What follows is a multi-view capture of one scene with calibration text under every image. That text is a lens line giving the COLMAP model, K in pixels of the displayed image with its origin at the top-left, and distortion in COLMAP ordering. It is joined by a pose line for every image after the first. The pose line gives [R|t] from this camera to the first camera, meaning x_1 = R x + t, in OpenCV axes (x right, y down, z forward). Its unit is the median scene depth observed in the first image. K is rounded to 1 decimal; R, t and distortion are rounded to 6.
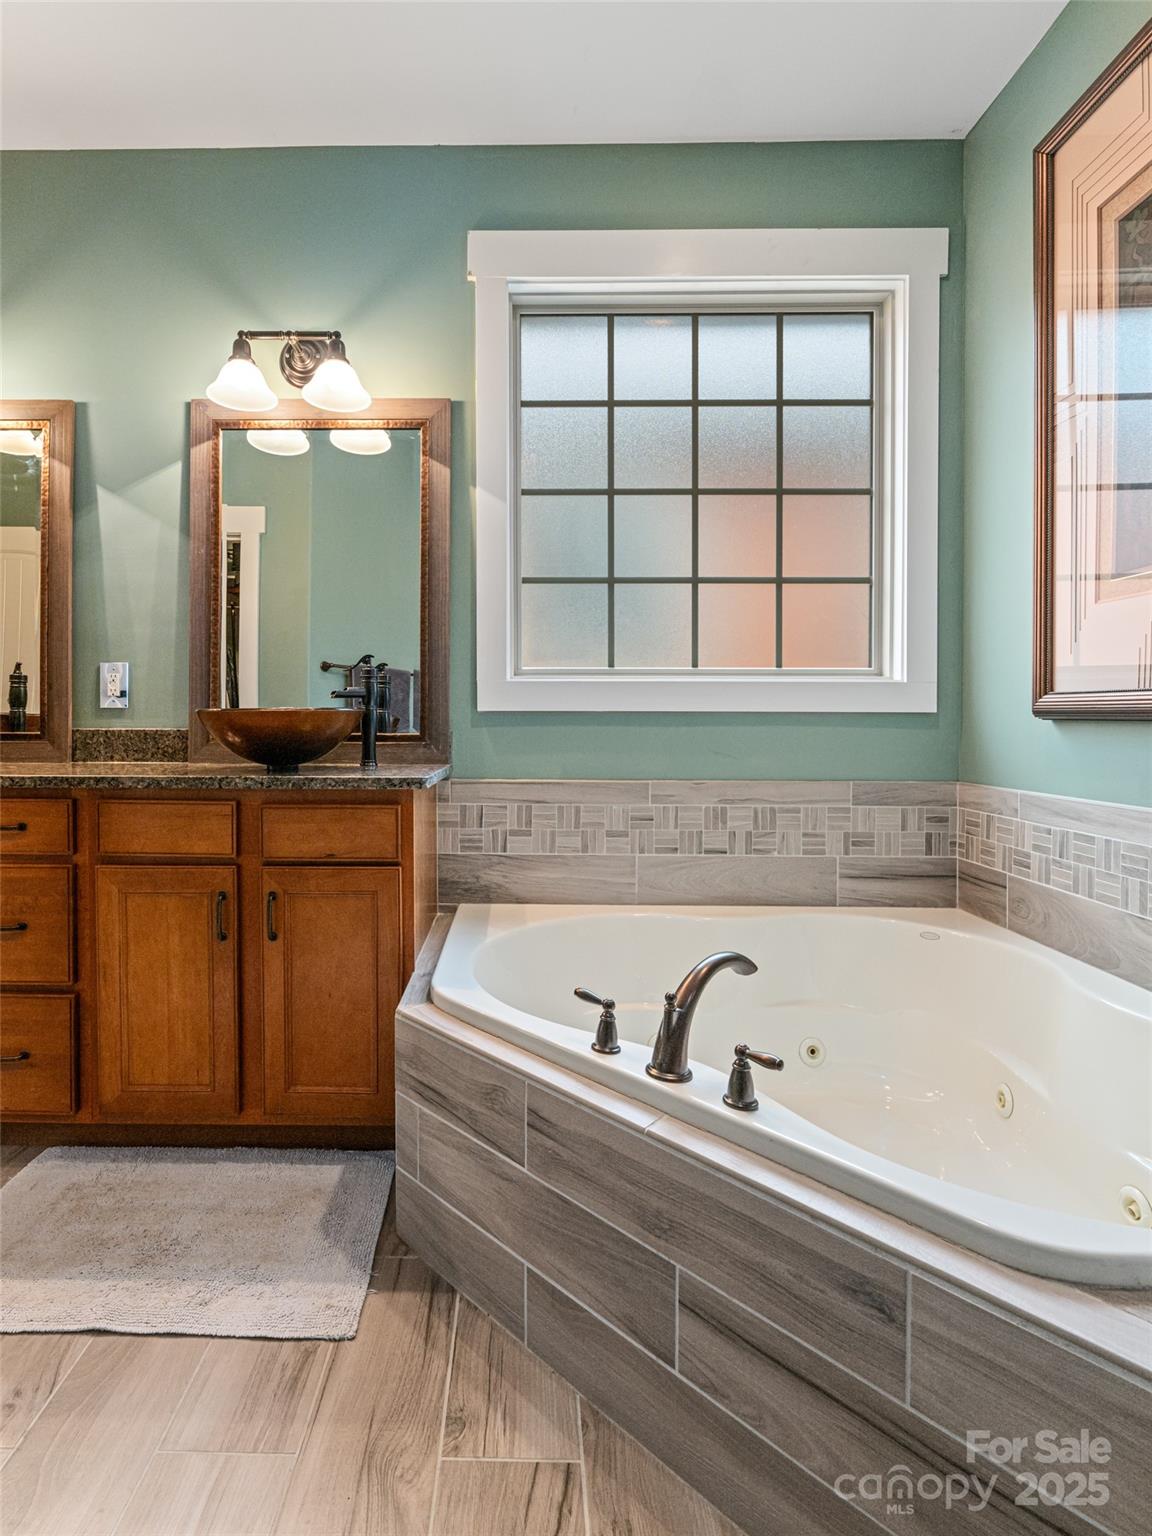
lens RADIAL K [[661.5, 0, 576.0], [0, 661.5, 768.0], [0, 0, 1]] dist [0.000540, 0.000041]
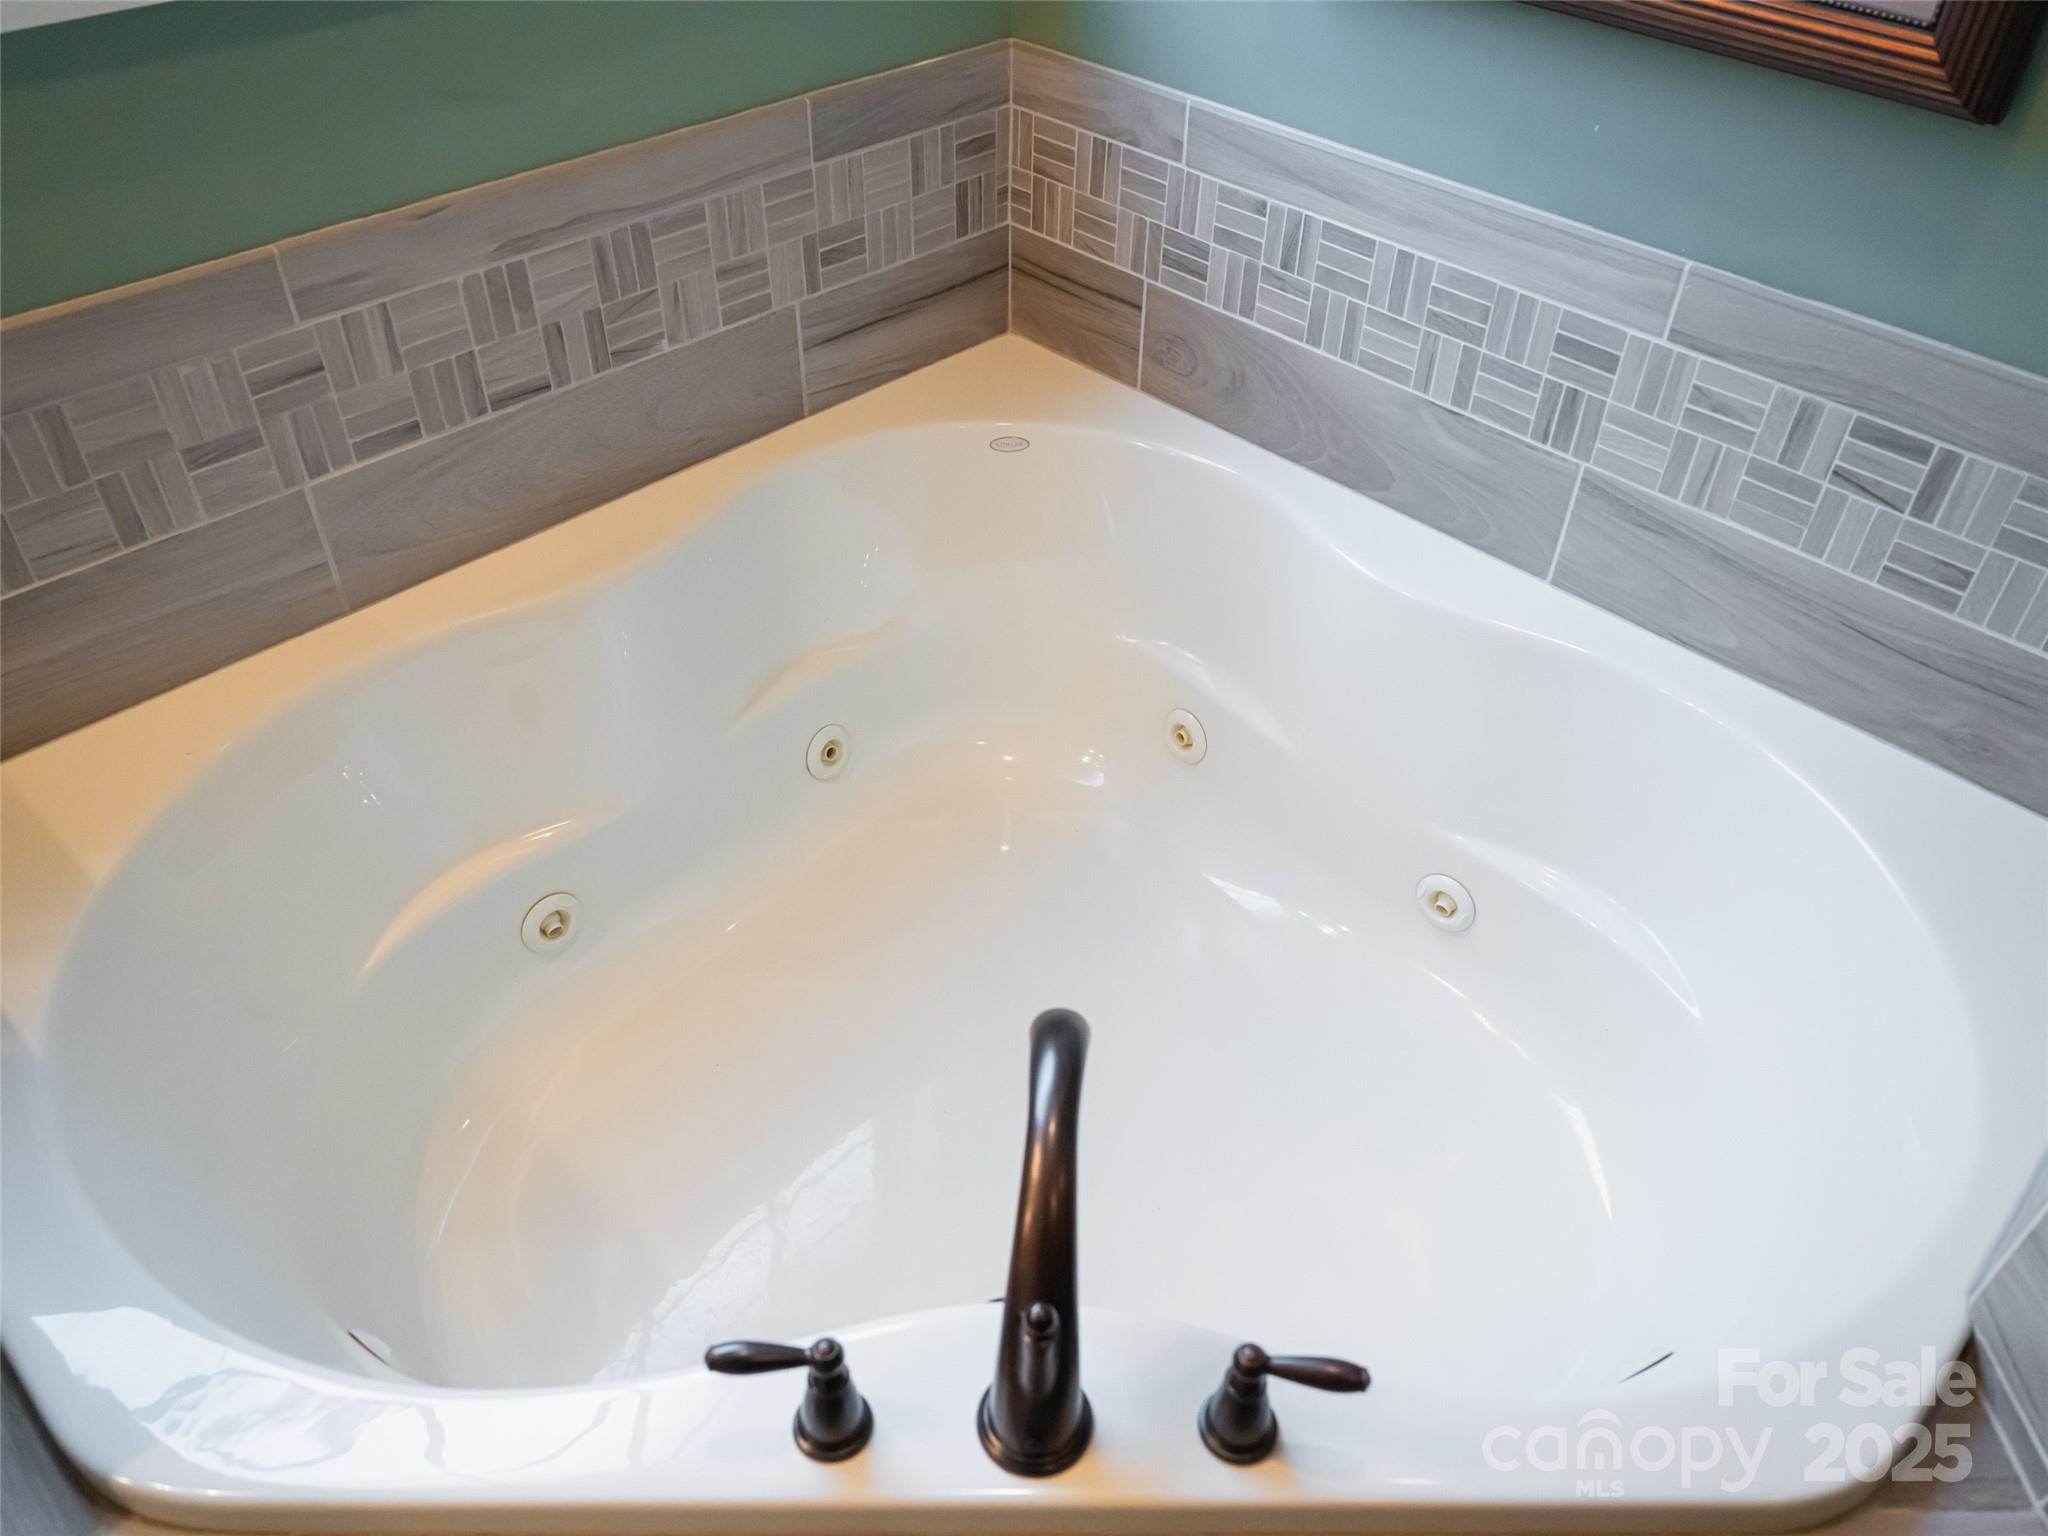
lens RADIAL K [[1415.3, 0, 1024.0], [0, 1415.3, 768.0], [0, 0, 1]] dist [-0.029763, -0.000098]
pose [[0.744902, -0.426435, 0.513102, -0.056150], [0.035541, 0.793340, 0.607740, -0.161129], [-0.666226, -0.434471, 0.606117, 0.297612]]
